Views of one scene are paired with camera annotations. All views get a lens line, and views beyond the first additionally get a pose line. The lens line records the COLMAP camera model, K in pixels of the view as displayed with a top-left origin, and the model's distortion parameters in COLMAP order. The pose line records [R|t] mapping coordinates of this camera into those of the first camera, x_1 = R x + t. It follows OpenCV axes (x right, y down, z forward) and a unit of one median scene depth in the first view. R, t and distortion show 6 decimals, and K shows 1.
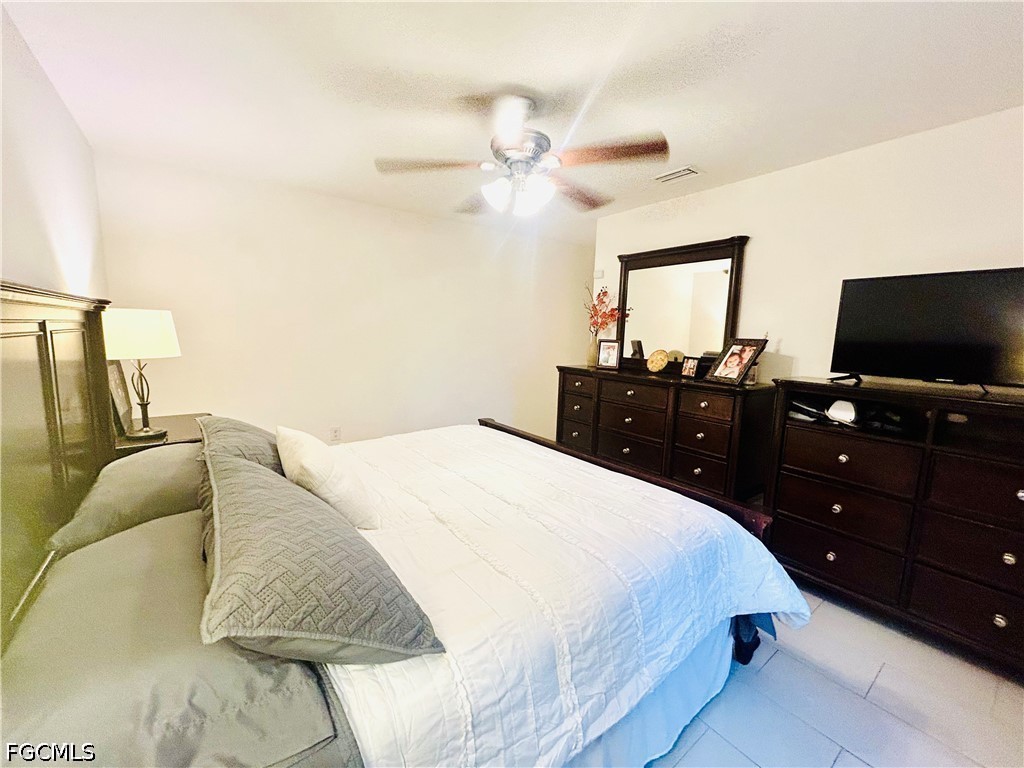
lens RADIAL K [[411.5, 0, 512.4], [0, 411.5, 385.1], [0, 0, 1]] dist [-0.001577, 0.000971]
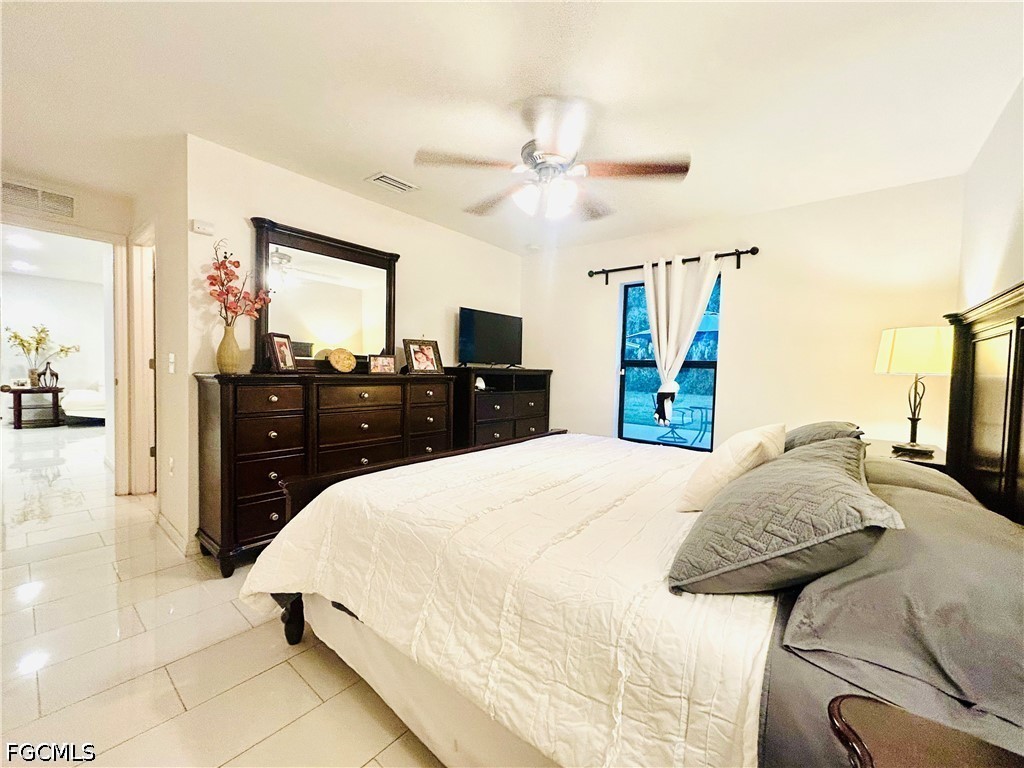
lens RADIAL K [[411.5, 0, 512.4], [0, 411.5, 385.1], [0, 0, 1]] dist [-0.001577, 0.000971]
pose [[-0.221031, -0.073802, 0.972470, -0.668719], [0.093460, 0.990941, 0.096446, -0.060897], [-0.970778, 0.112204, -0.212131, 0.892872]]
